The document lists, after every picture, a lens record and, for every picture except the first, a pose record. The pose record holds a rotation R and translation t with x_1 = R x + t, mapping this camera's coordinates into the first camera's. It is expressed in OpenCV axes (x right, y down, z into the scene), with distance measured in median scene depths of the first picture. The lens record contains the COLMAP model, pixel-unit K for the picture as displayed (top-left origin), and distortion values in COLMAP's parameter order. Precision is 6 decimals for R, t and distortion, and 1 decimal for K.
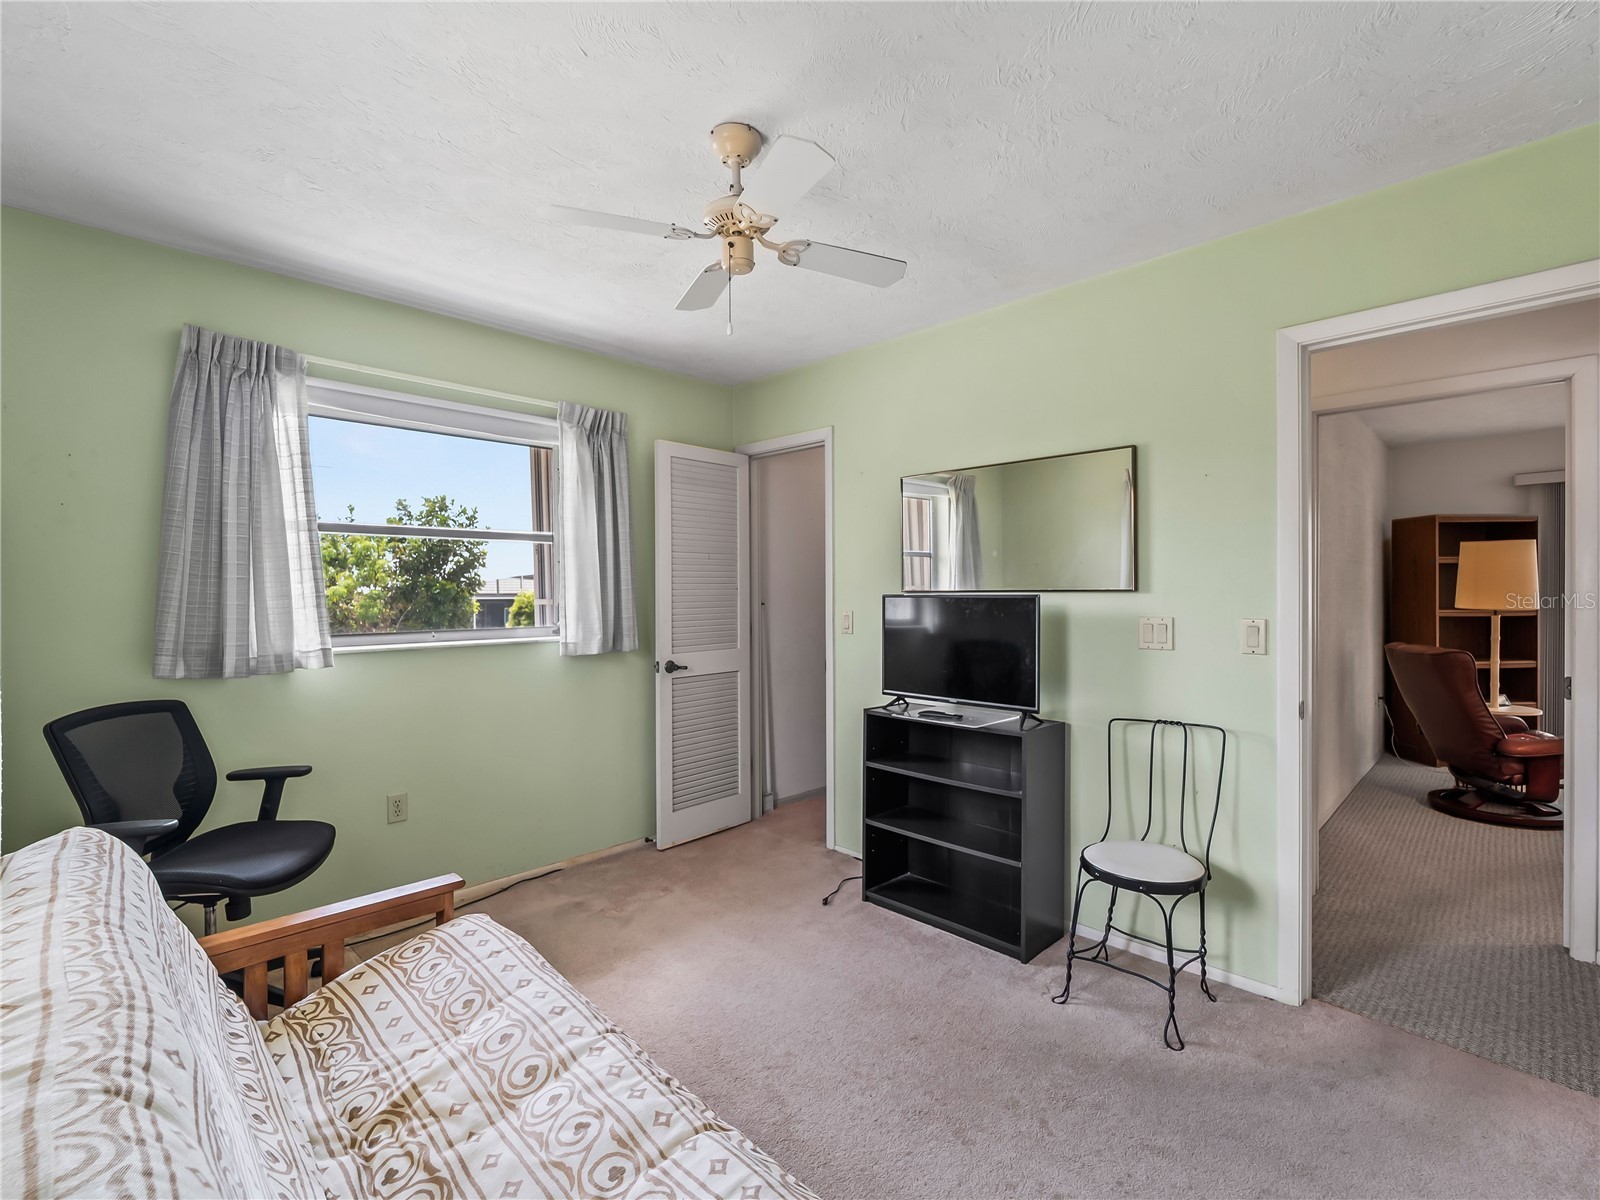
lens RADIAL K [[739.3, 0, 797.6], [0, 739.3, 591.8], [0, 0, 1]] dist [-0.002274, 0.000150]
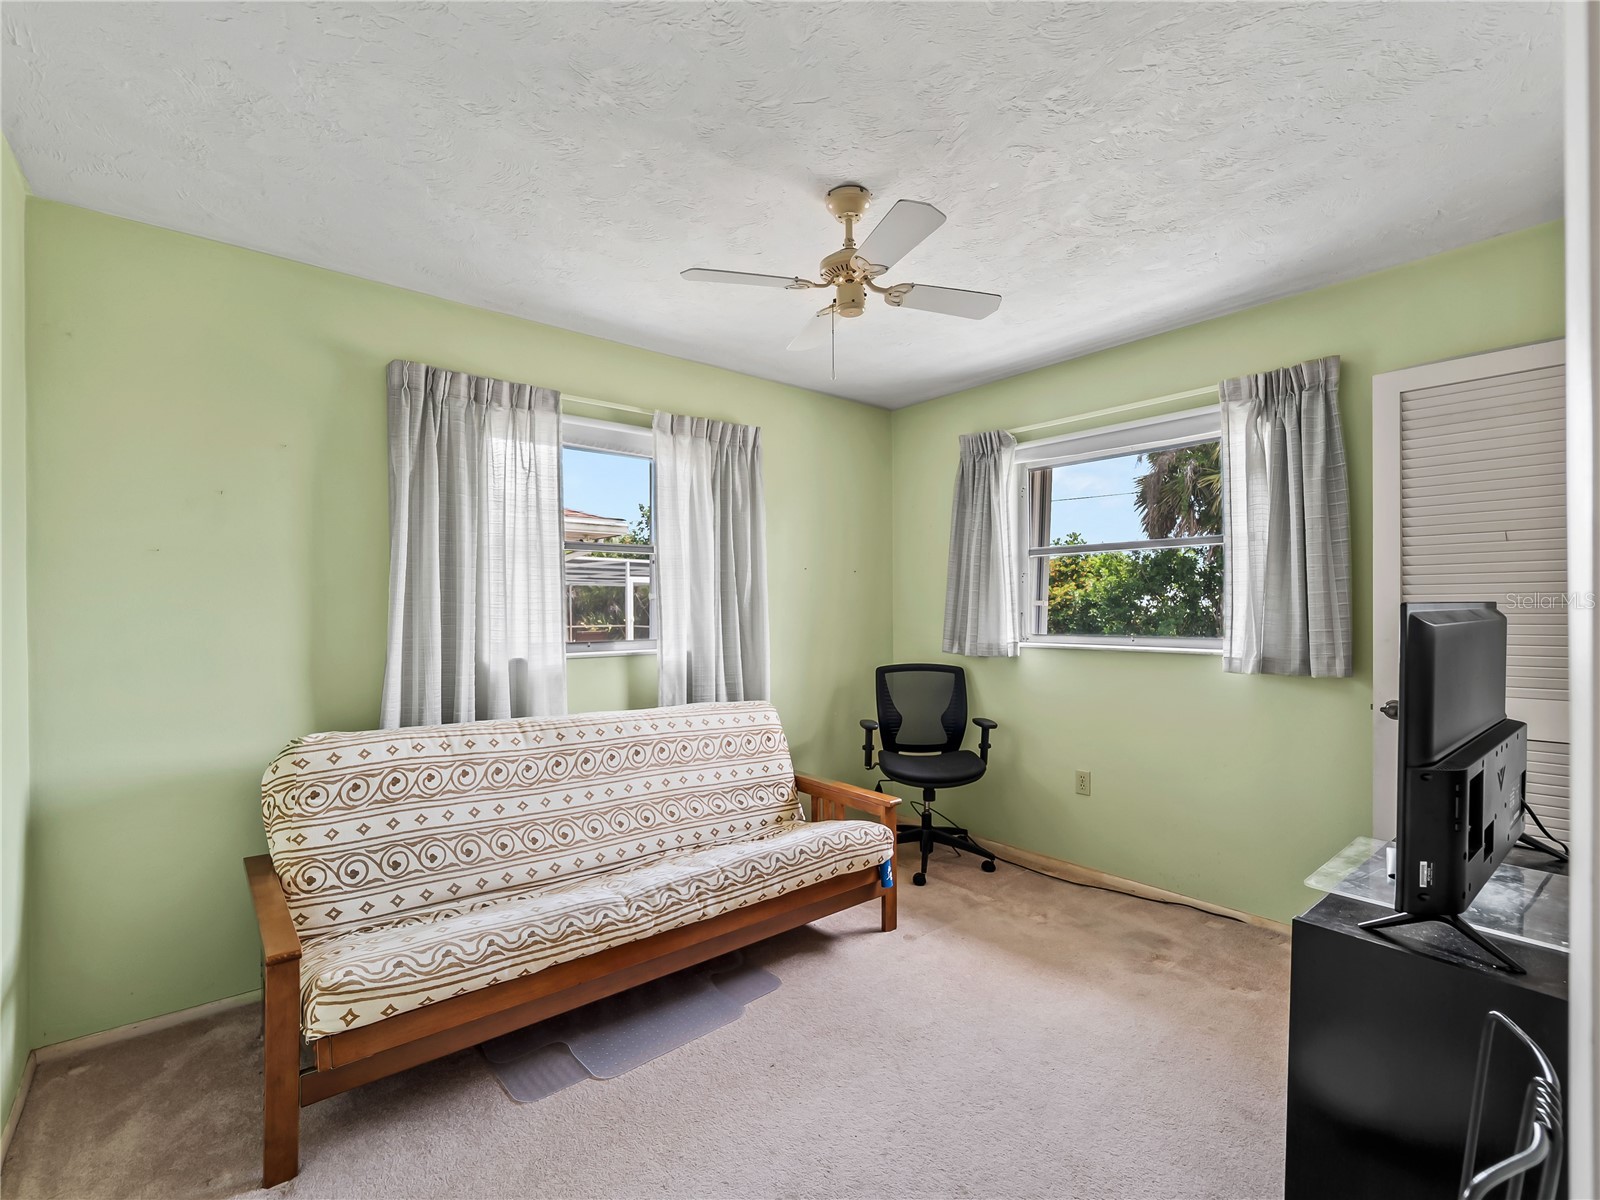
lens RADIAL K [[739.3, 0, 807.6], [0, 739.3, 610.6], [0, 0, 1]] dist [-0.002274, 0.000150]
pose [[-0.096172, 0.008270, -0.995330, 0.719414], [0.000914, 0.999966, 0.008220, 0.007435], [0.995364, -0.000119, -0.096177, 0.716909]]
